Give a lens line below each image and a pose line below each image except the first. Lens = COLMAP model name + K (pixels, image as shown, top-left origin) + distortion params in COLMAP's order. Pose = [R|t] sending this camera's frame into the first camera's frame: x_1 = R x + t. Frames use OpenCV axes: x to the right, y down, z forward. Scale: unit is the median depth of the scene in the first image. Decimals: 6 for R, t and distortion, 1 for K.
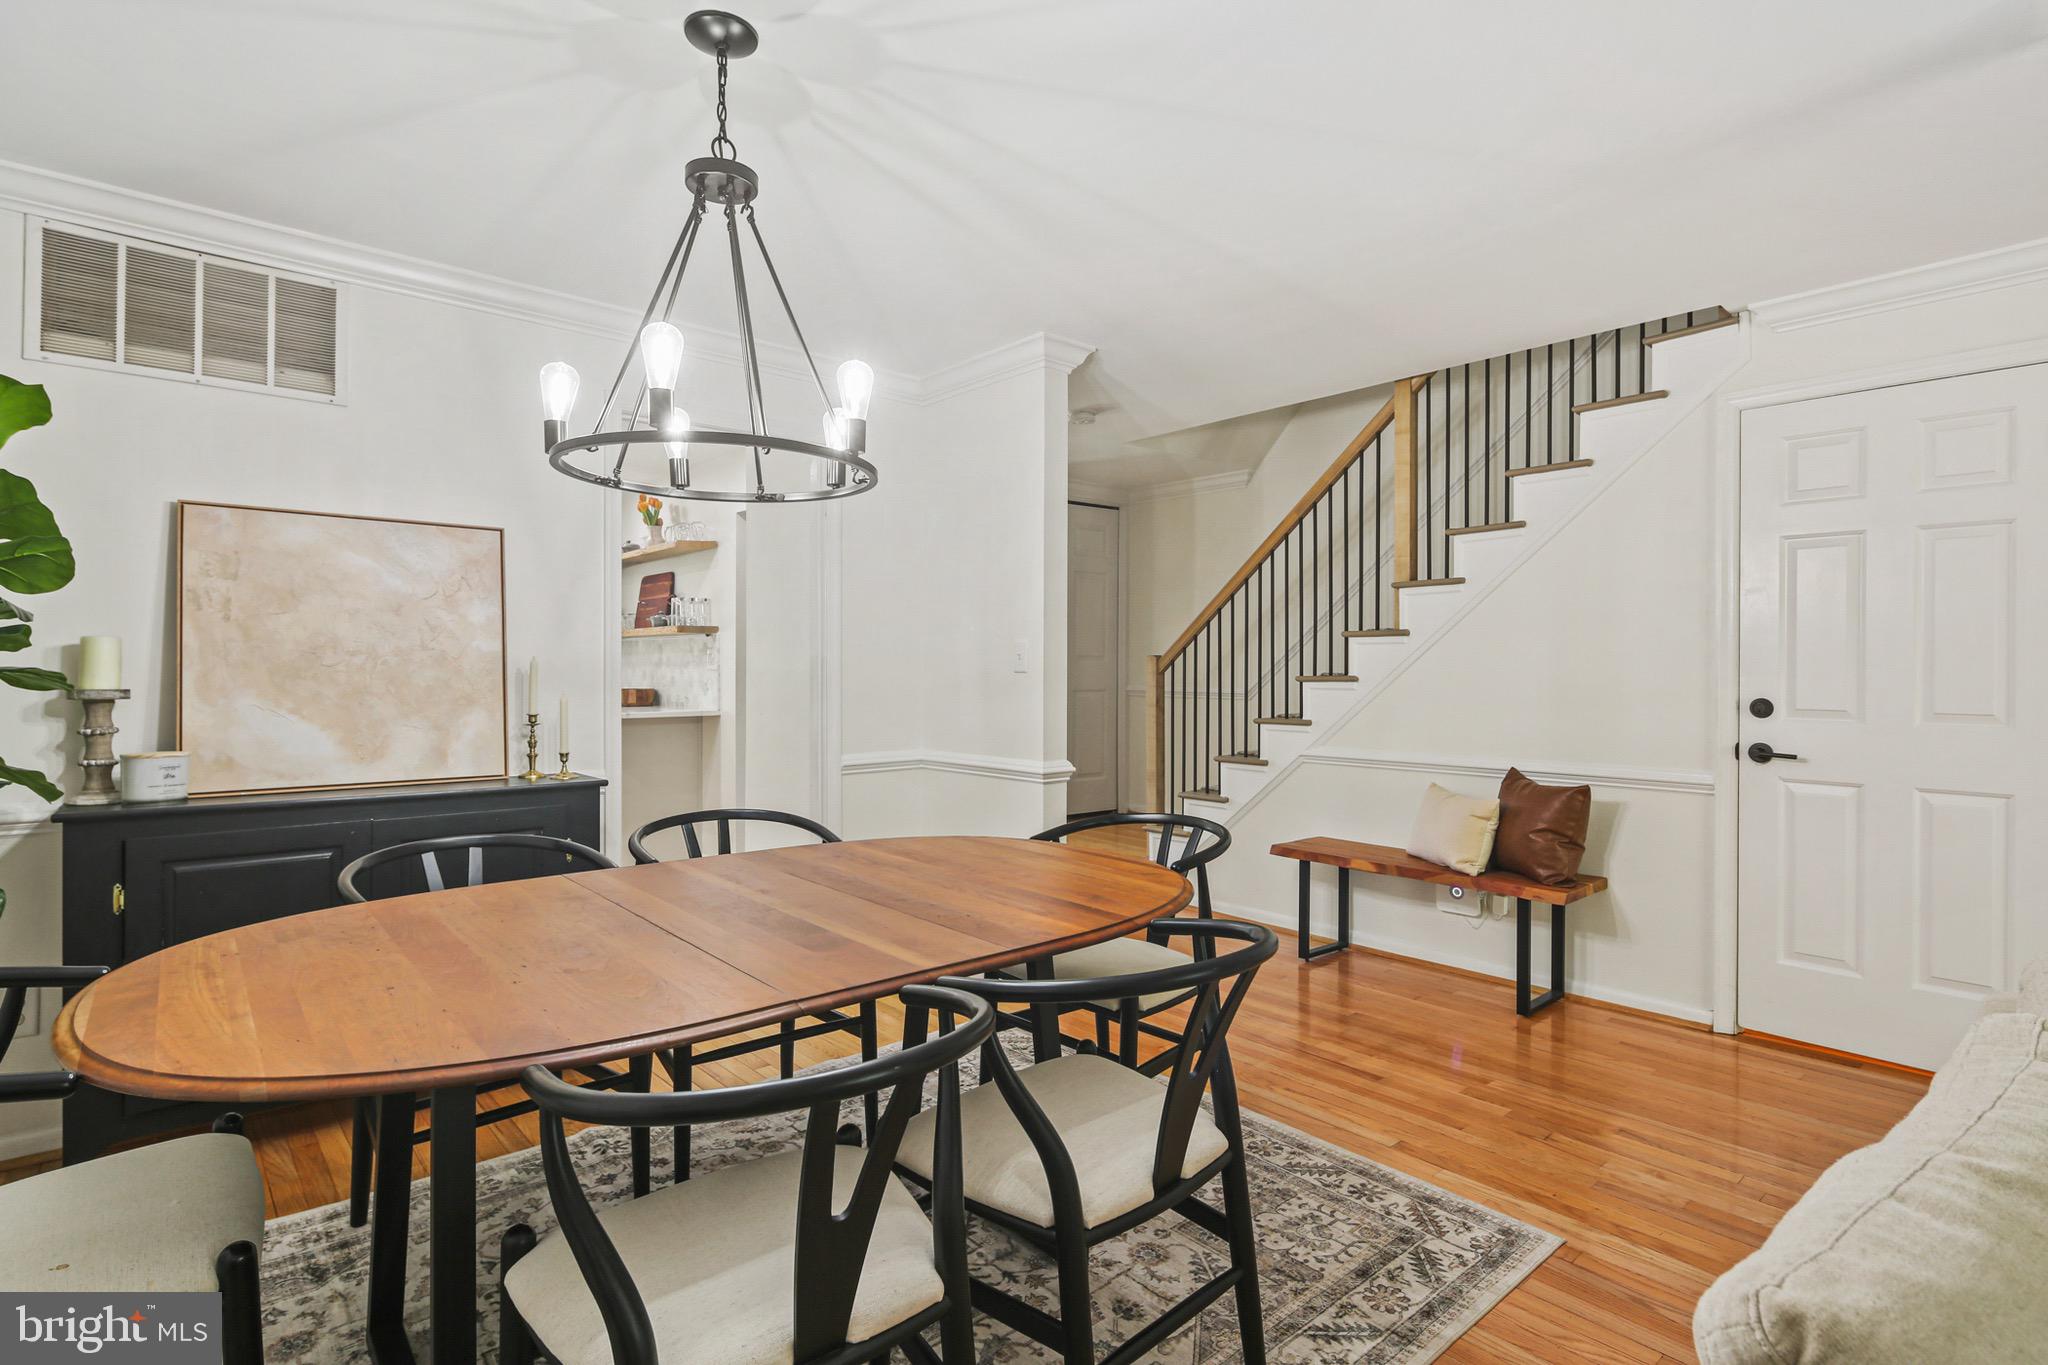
lens RADIAL K [[990.3, 0, 1027.5], [0, 990.3, 668.2], [0, 0, 1]] dist [-0.000080, -0.001380]
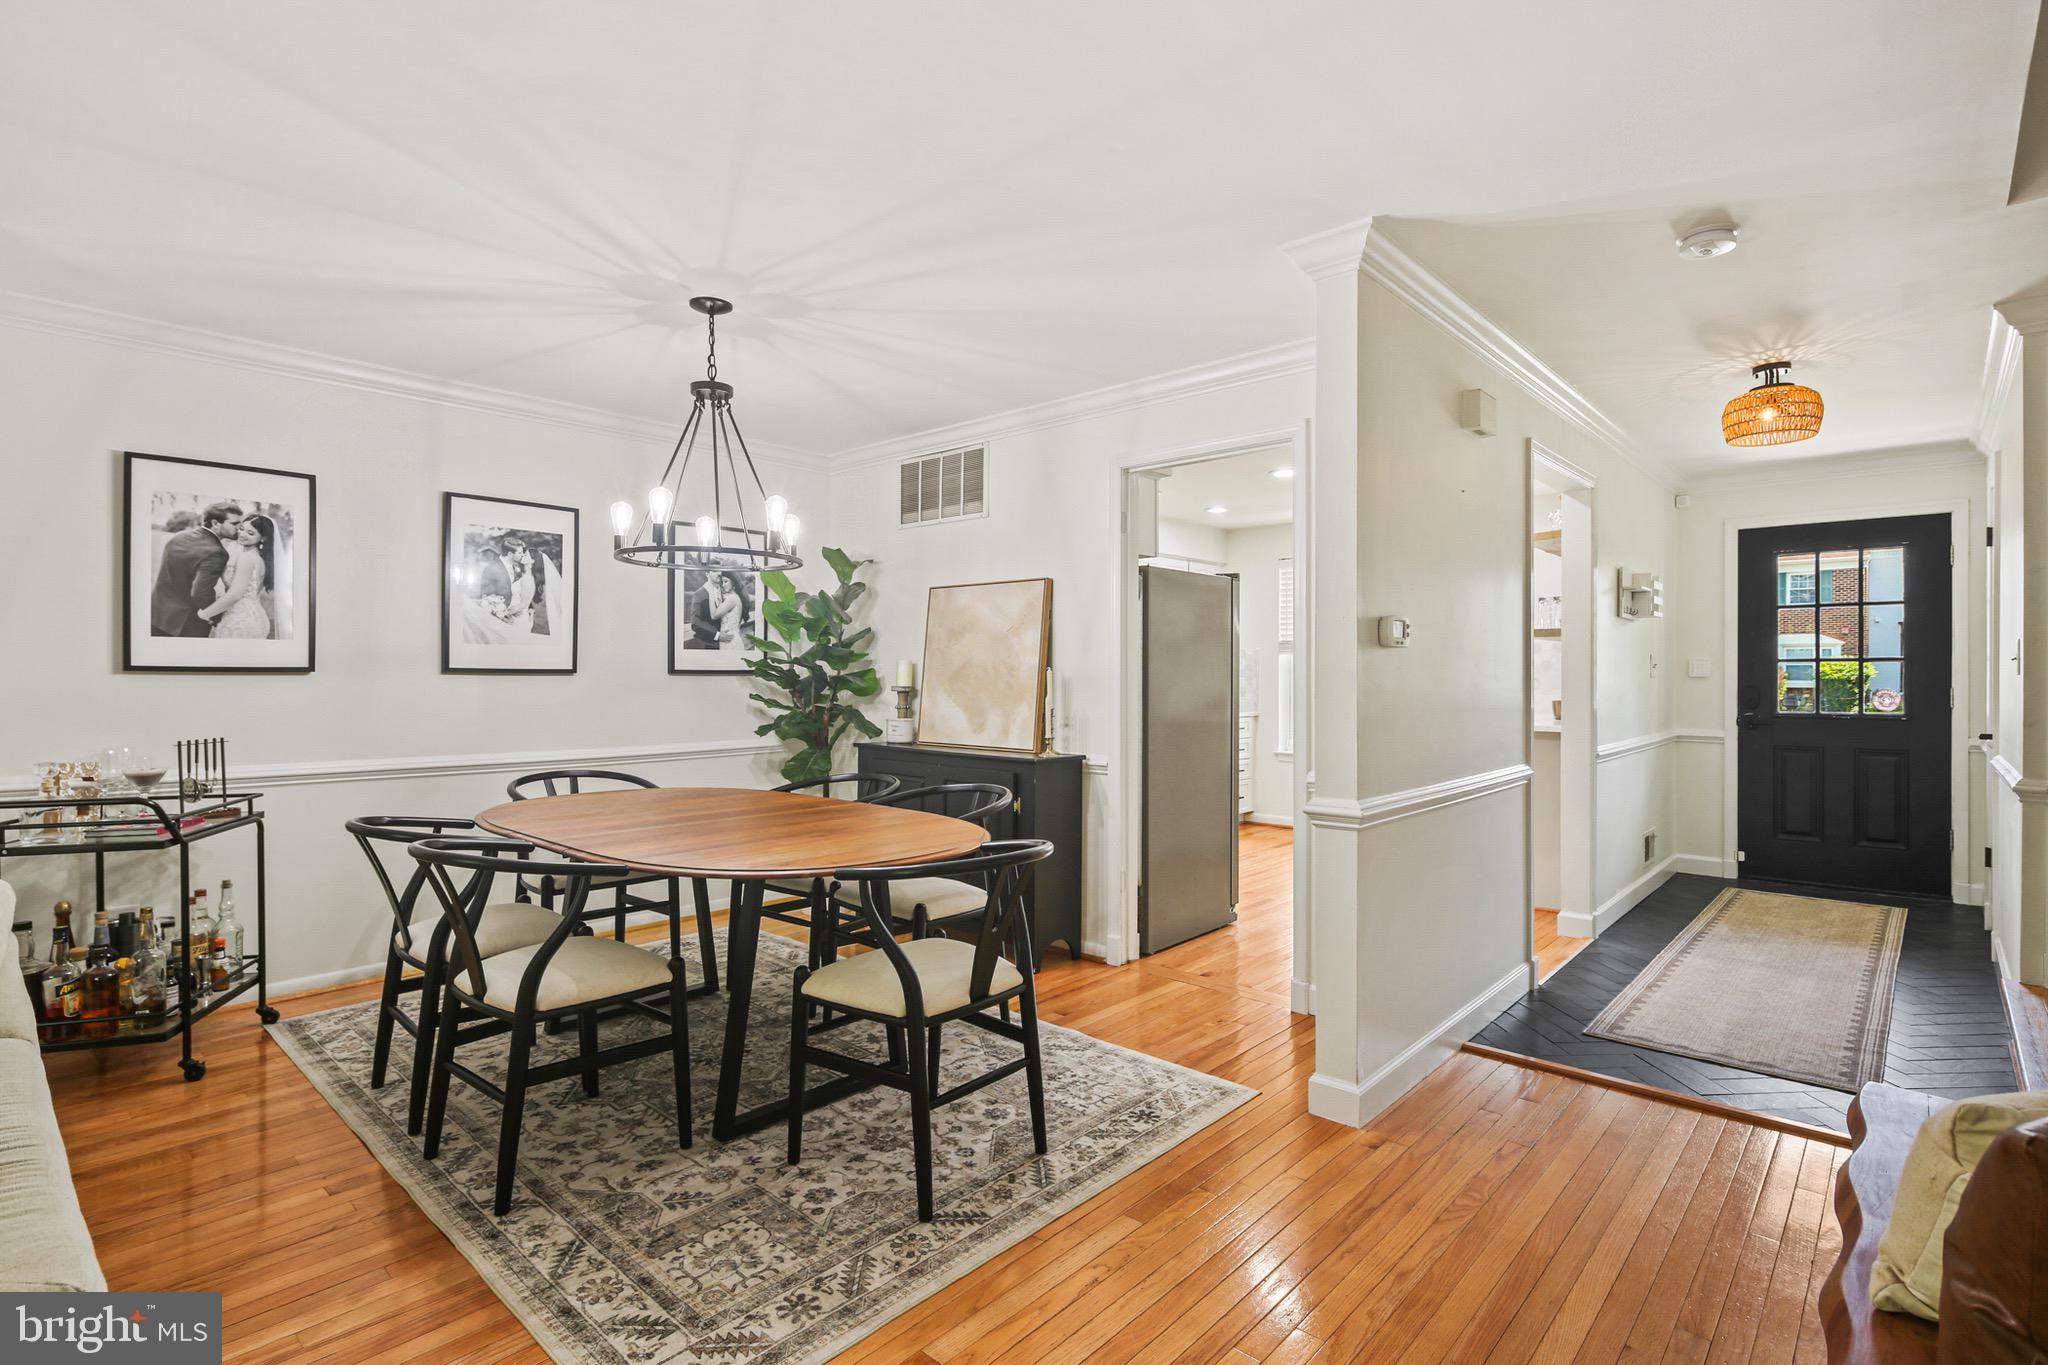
lens RADIAL K [[990.3, 0, 1030.1], [0, 990.3, 673.9], [0, 0, 1]] dist [-0.000080, -0.001380]
pose [[0.115755, -0.005402, -0.993263, 1.069177], [0.002608, 0.999983, -0.005134, 0.006142], [0.993274, -0.001996, 0.115767, 0.989078]]
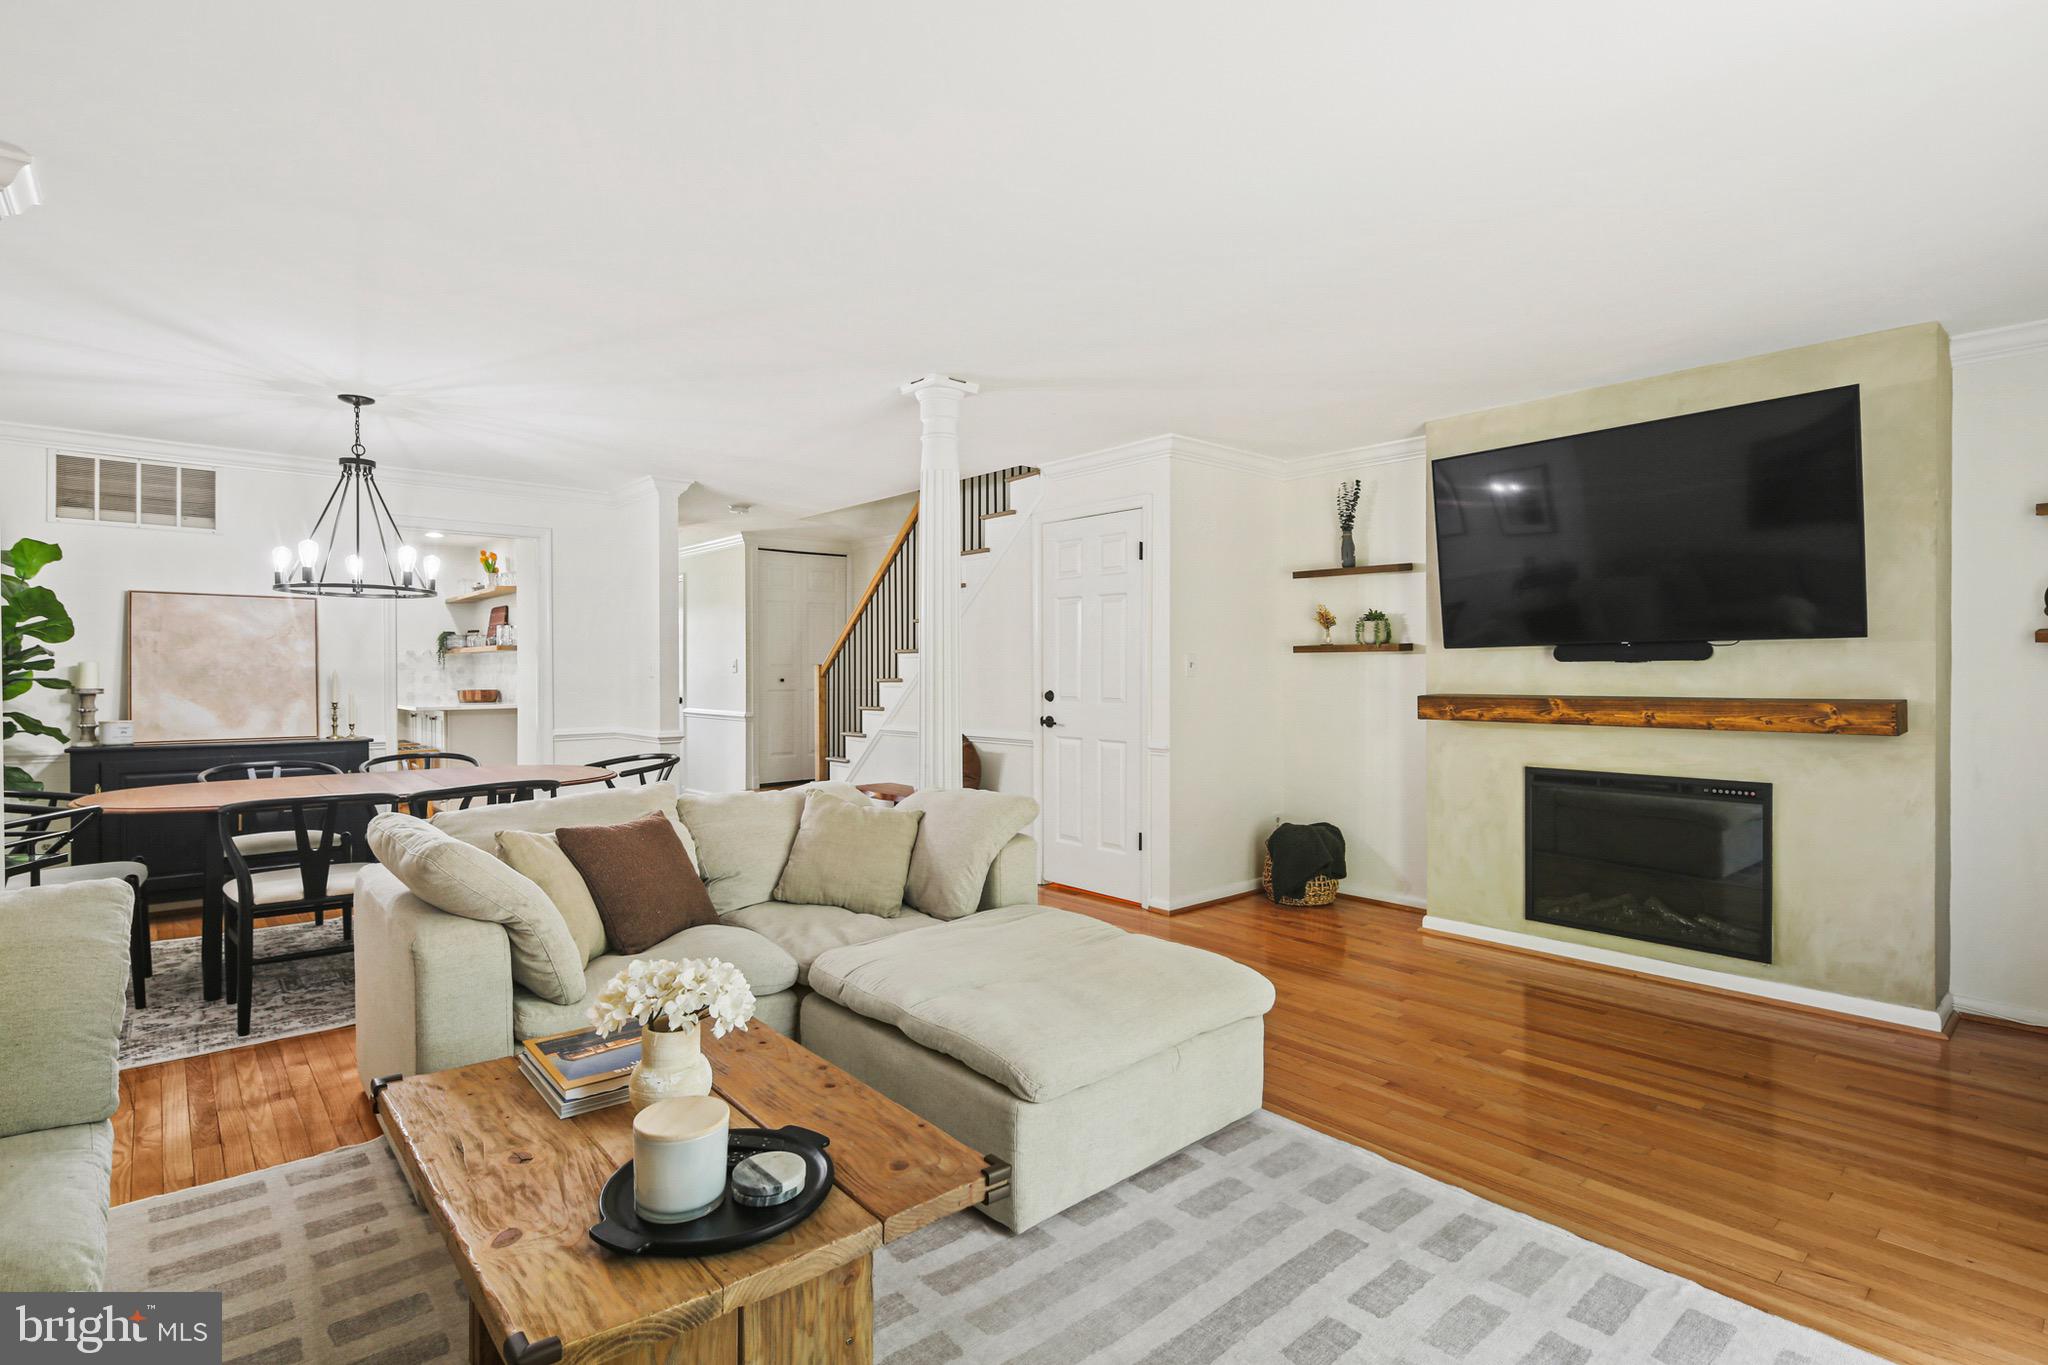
lens RADIAL K [[990.3, 0, 1041.9], [0, 990.3, 678.2], [0, 0, 1]] dist [-0.000080, -0.001380]
pose [[0.999953, -0.004455, 0.008655, 0.914039], [0.004383, 0.999956, 0.008277, -0.007499], [-0.008692, -0.008239, 0.999928, -0.954306]]
